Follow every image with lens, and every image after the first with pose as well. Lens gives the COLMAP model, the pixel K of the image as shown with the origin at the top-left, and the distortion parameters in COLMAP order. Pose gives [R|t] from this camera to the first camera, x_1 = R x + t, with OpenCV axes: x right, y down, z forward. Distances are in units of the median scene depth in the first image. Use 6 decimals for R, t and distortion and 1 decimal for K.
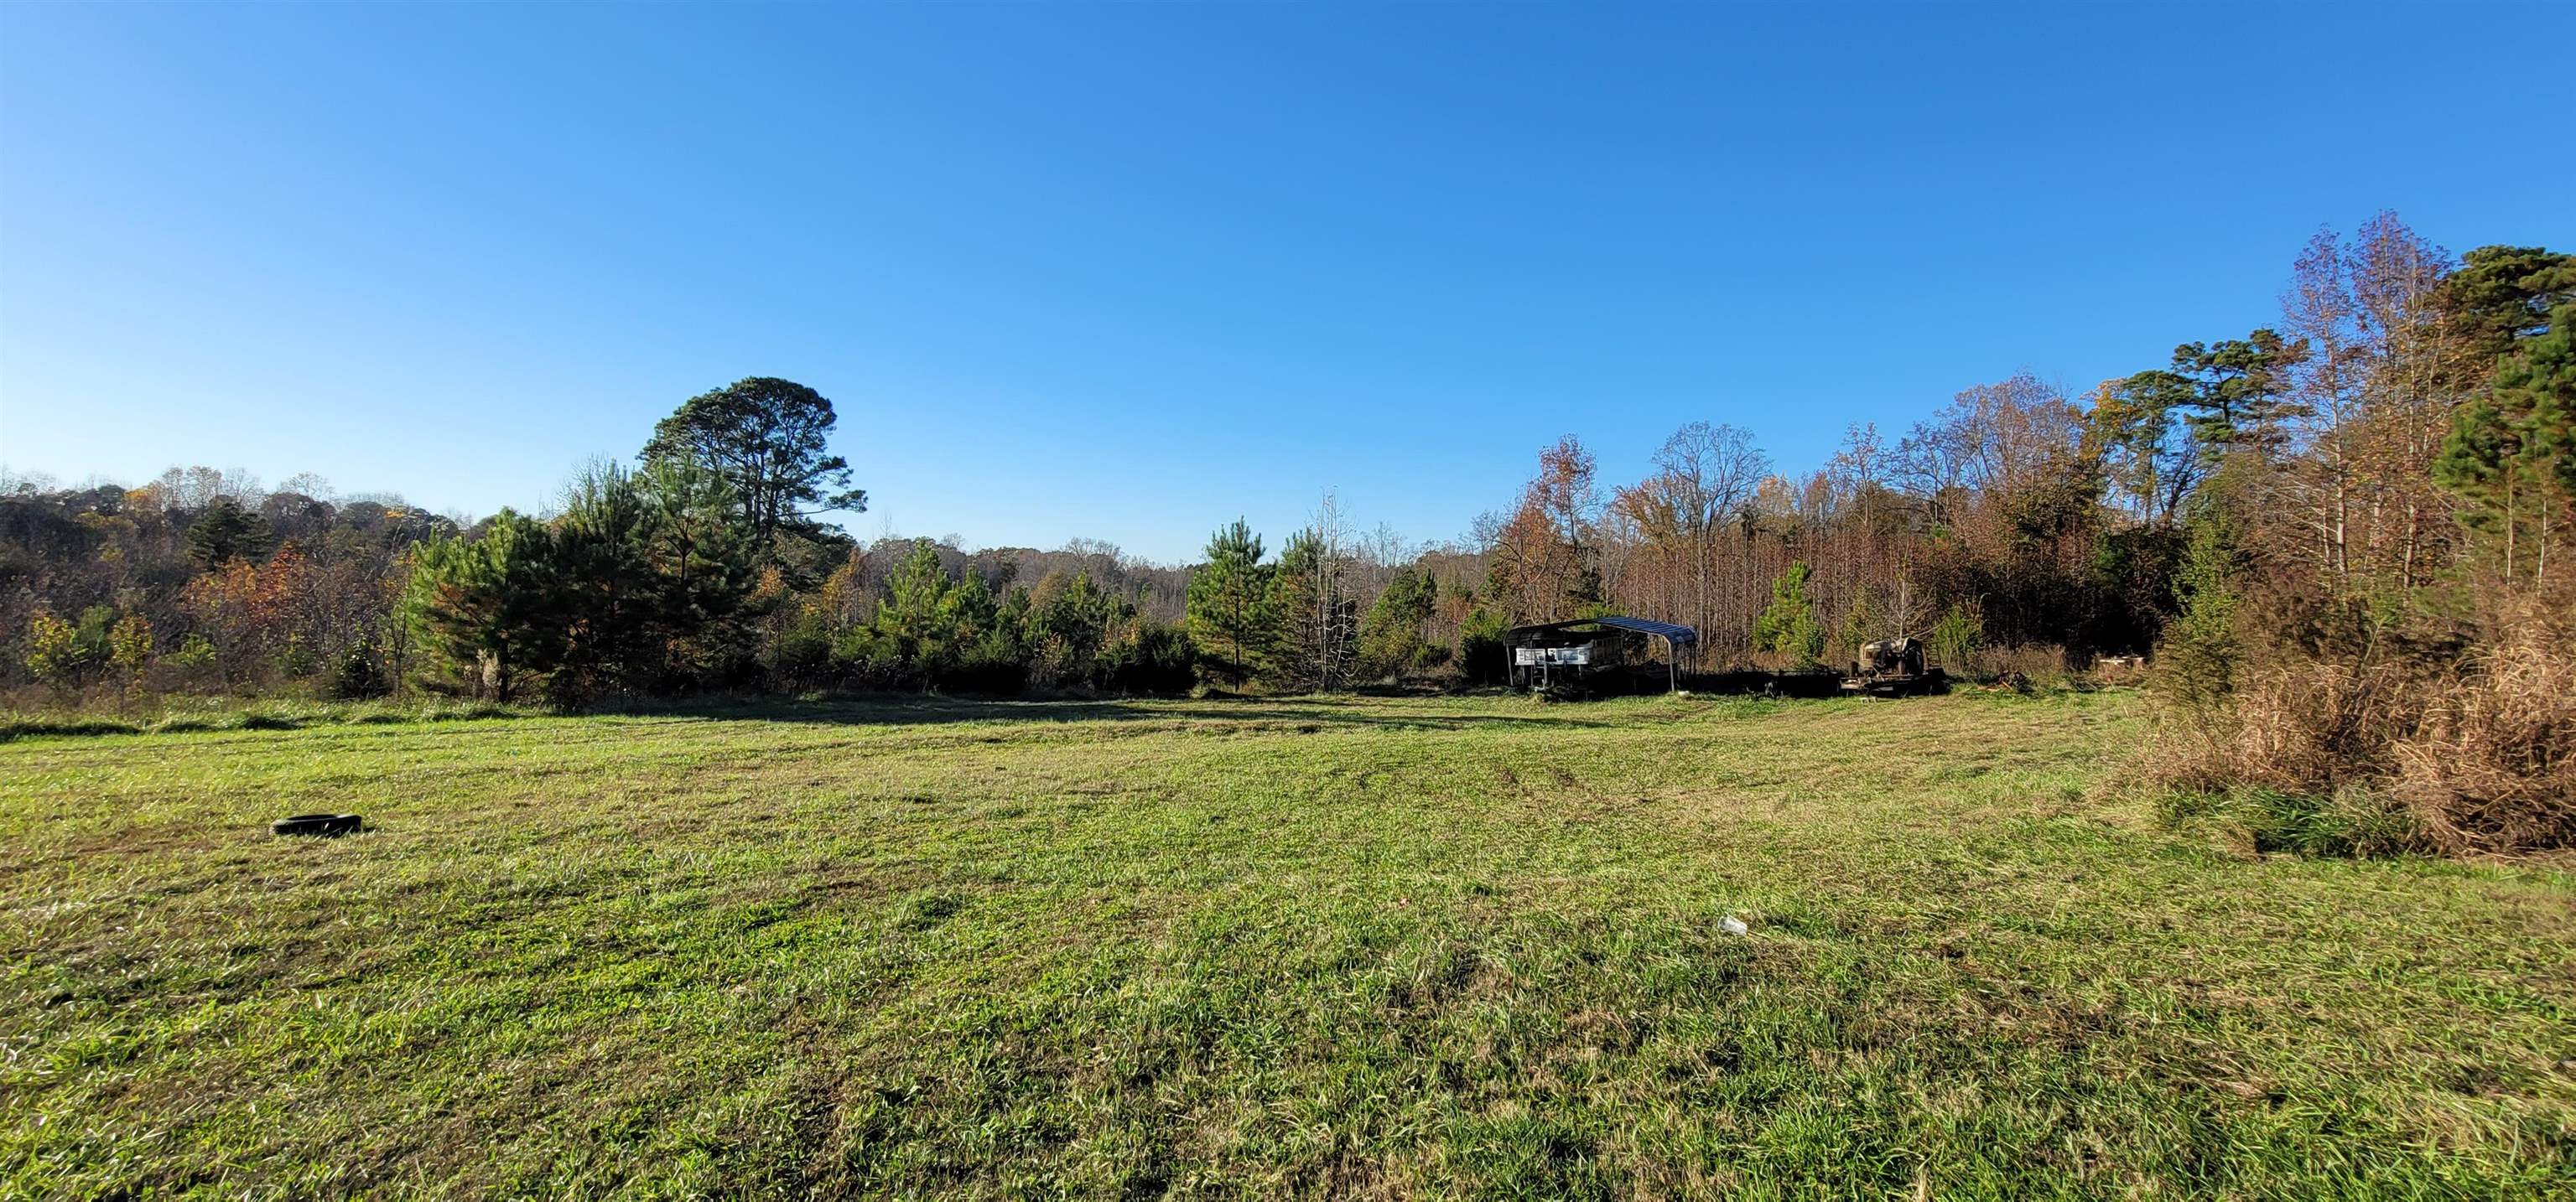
lens RADIAL K [[964.0, 0, 1288.0], [0, 964.0, 601.0], [0, 0, 1]] dist [0.015998, -0.008866]
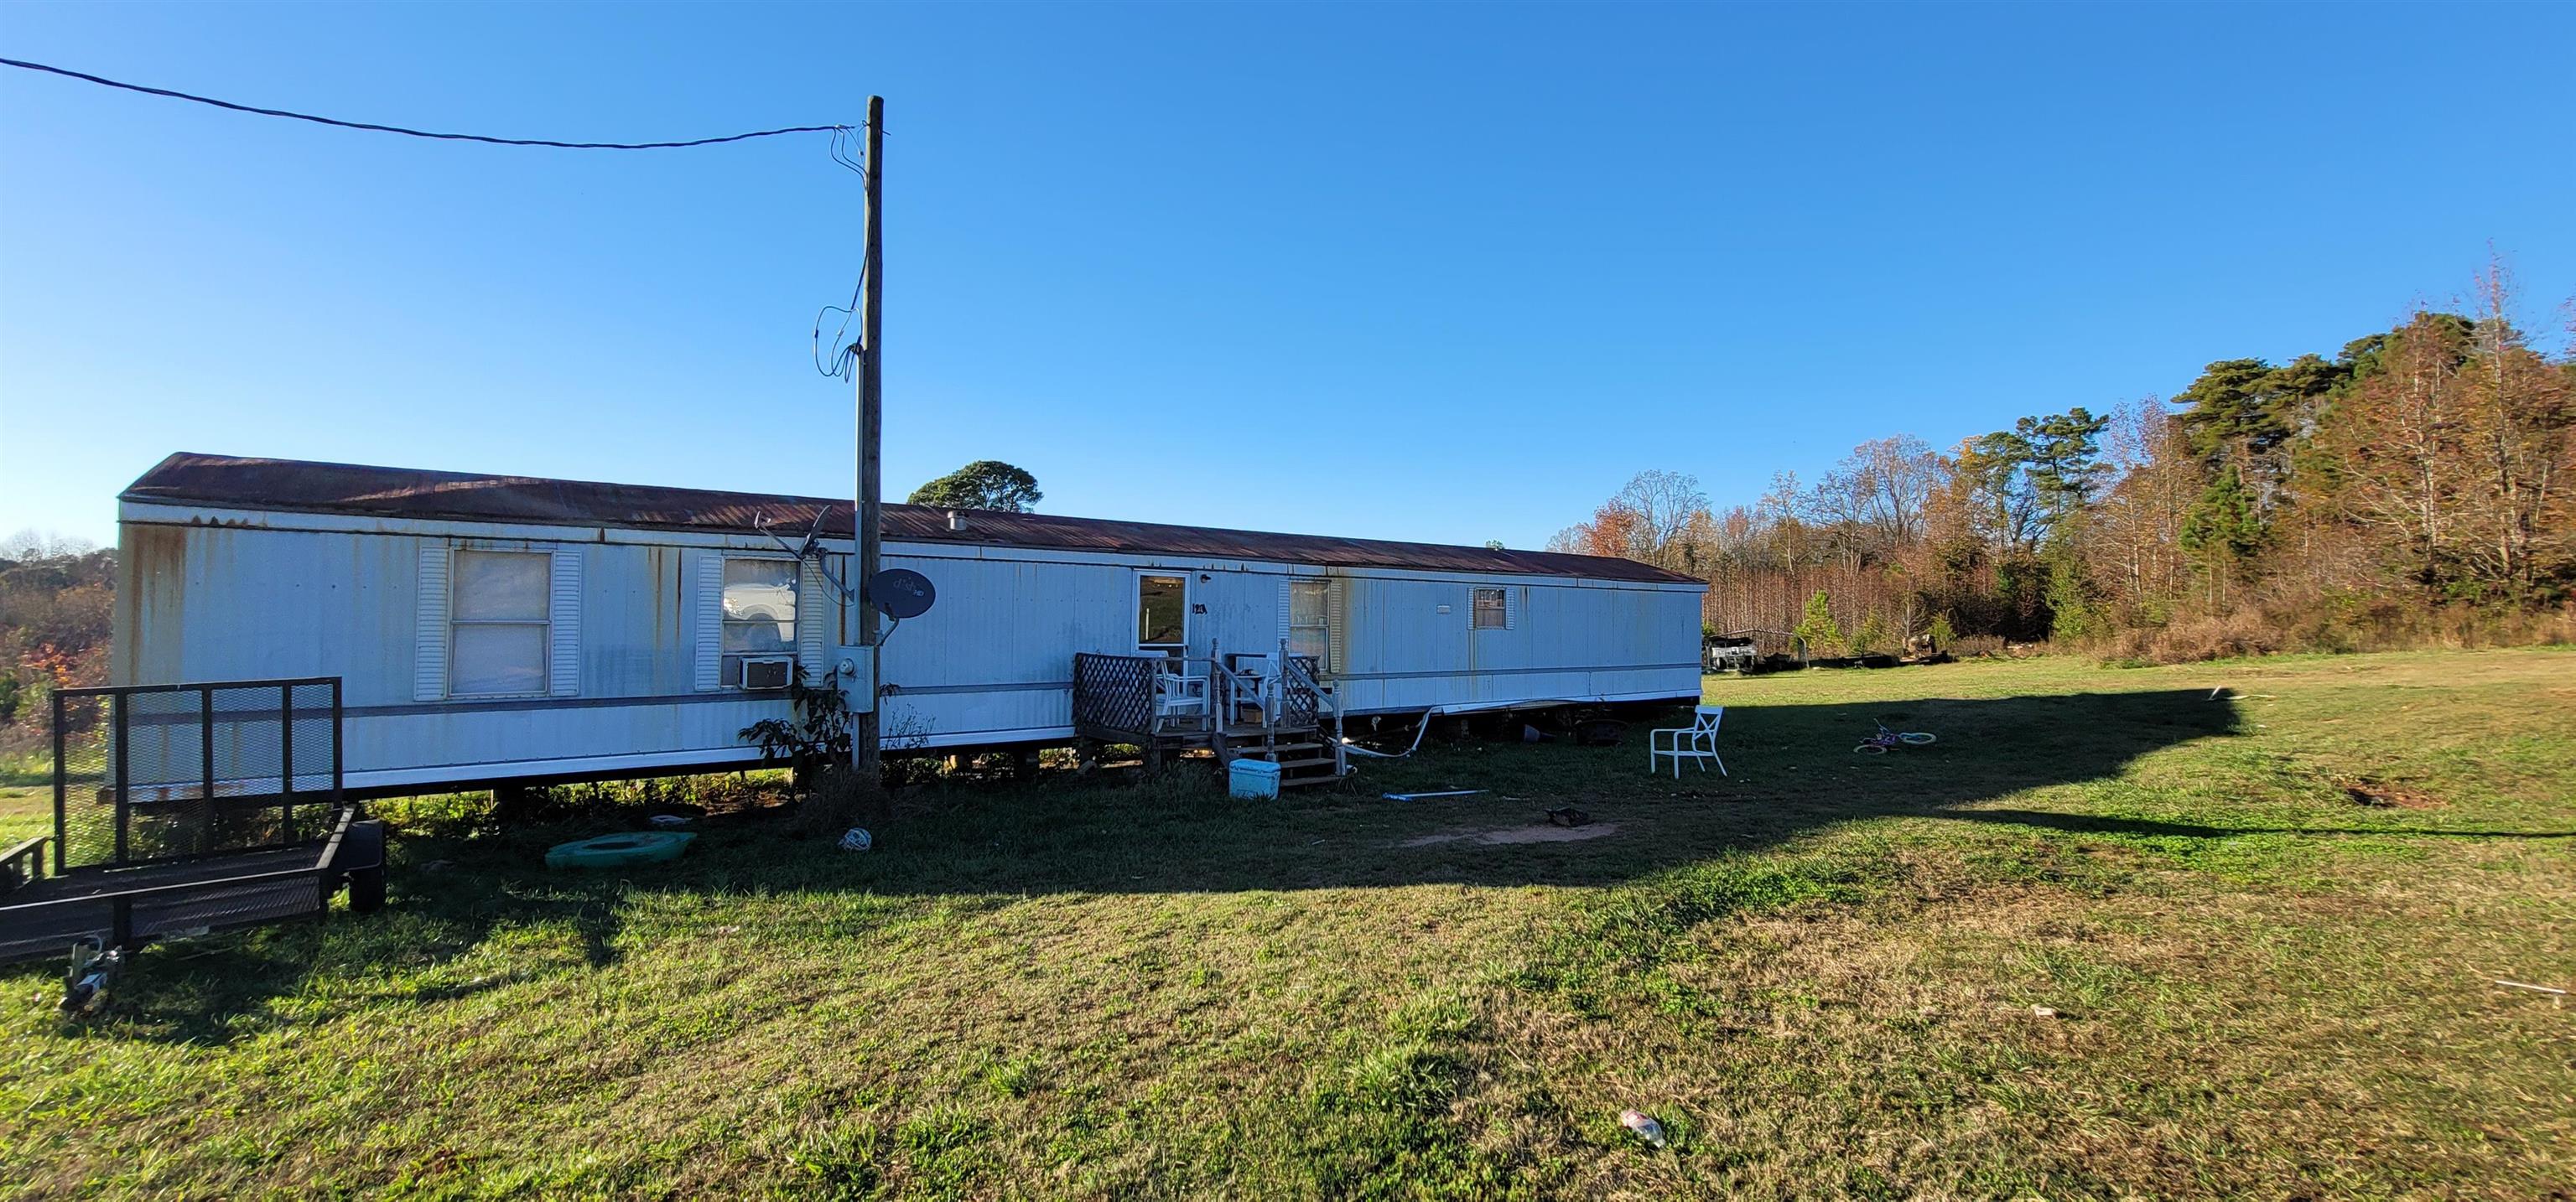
lens RADIAL K [[940.7, 0, 1288.0], [0, 940.7, 601.0], [0, 0, 1]] dist [-0.000009, 0.000029]
pose [[0.995559, -0.030075, 0.089202, -0.259789], [0.032737, 0.999057, -0.028526, -0.005091], [-0.088260, 0.031319, 0.995605, -0.241811]]
